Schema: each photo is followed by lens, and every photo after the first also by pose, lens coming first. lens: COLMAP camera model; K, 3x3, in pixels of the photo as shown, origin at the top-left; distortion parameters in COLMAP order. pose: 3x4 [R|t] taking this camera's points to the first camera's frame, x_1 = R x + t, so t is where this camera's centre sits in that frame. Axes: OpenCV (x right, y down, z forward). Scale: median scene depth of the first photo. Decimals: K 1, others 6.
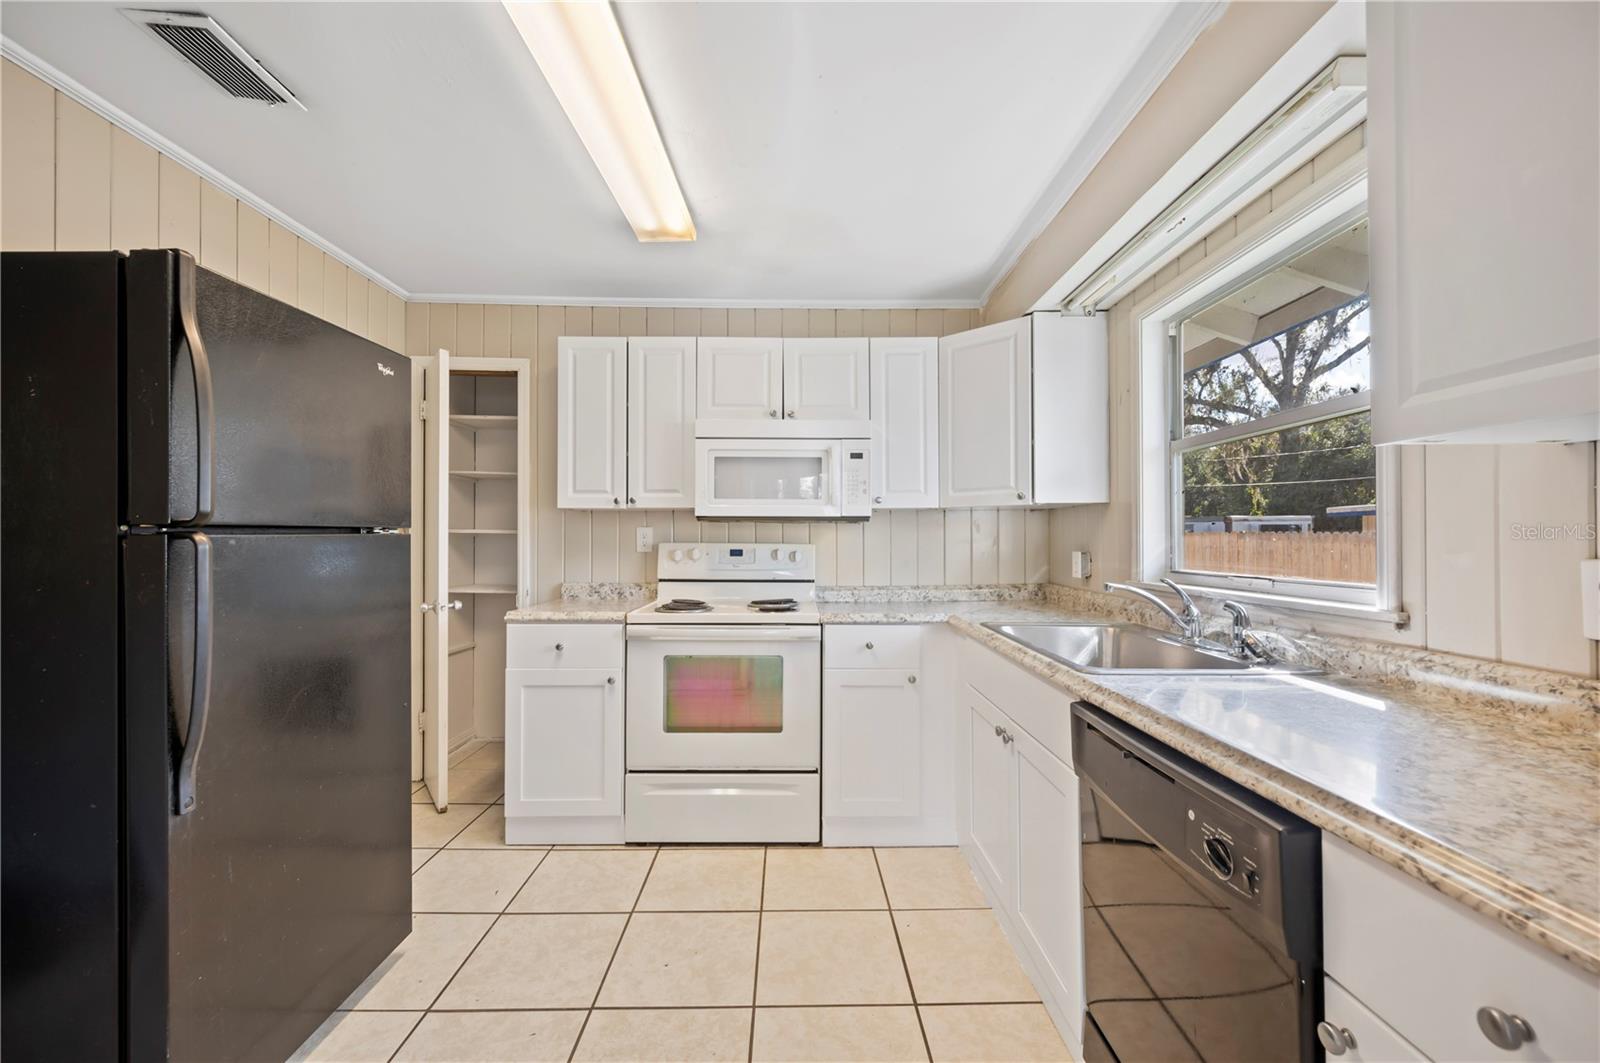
lens RADIAL K [[635.6, 0, 799.1], [0, 635.6, 529.6], [0, 0, 1]] dist [0.000452, -0.000318]
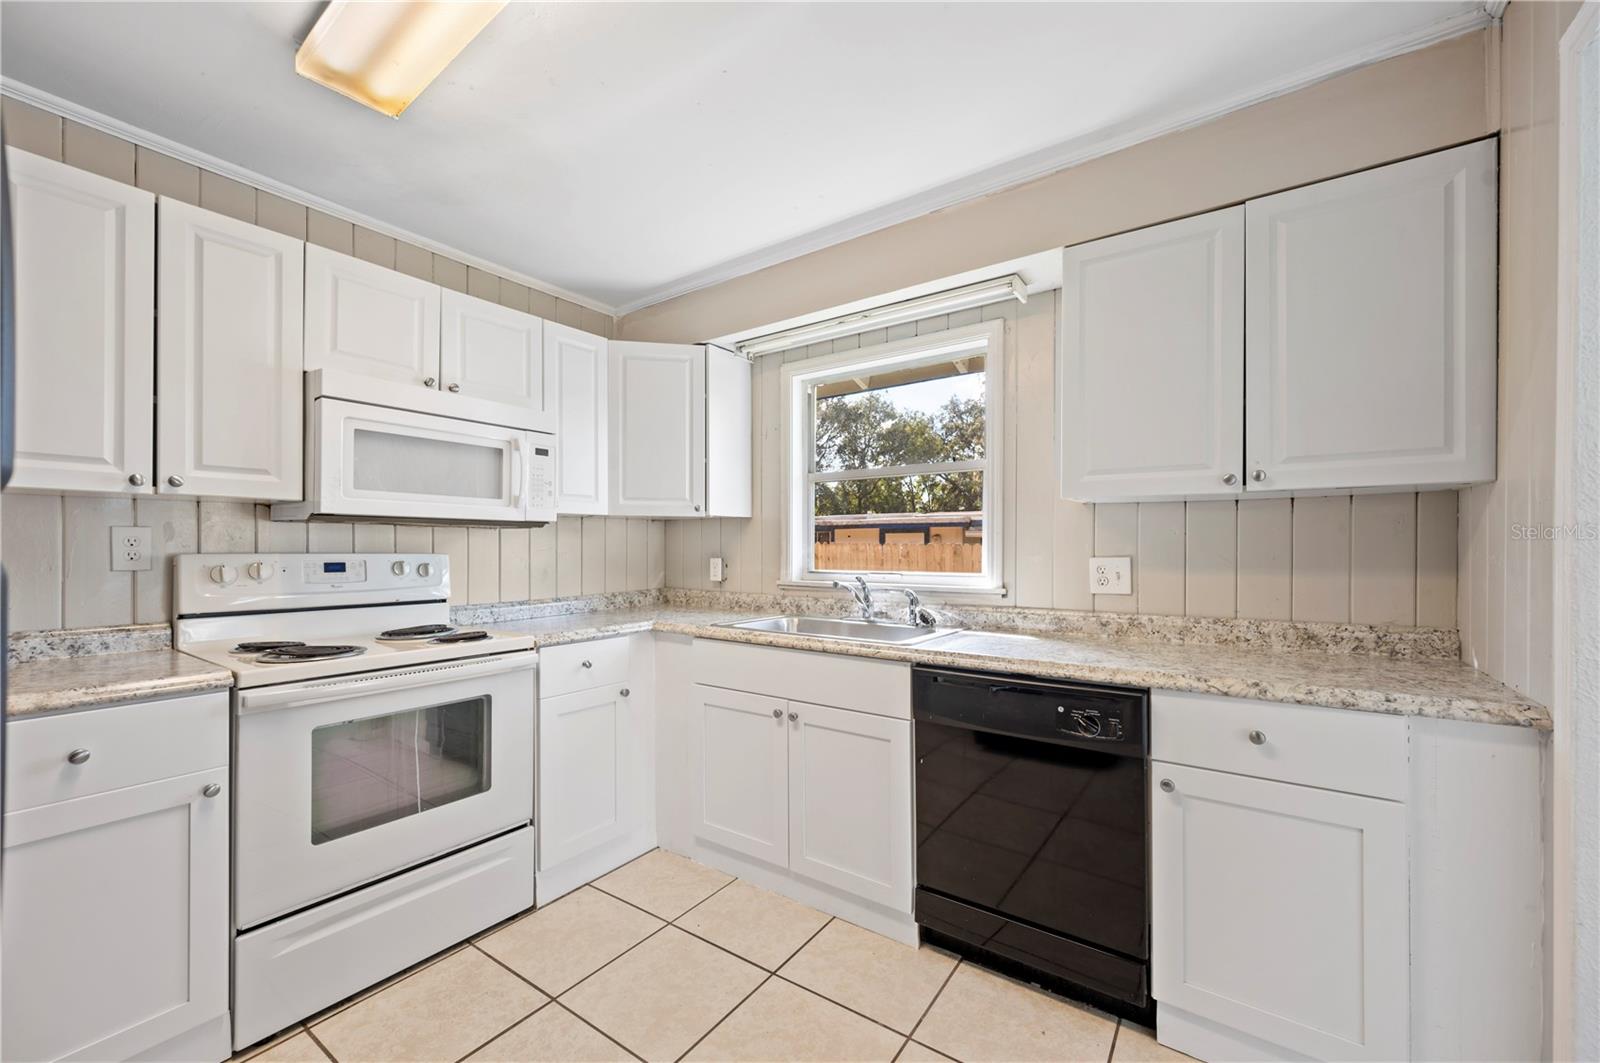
lens RADIAL K [[635.6, 0, 798.1], [0, 635.6, 542.3], [0, 0, 1]] dist [0.000452, -0.000318]
pose [[0.581761, 0.006356, 0.813335, -0.414605], [-0.012735, 0.999918, 0.001295, 0.002197], [-0.813260, -0.011111, 0.581794, 0.204578]]
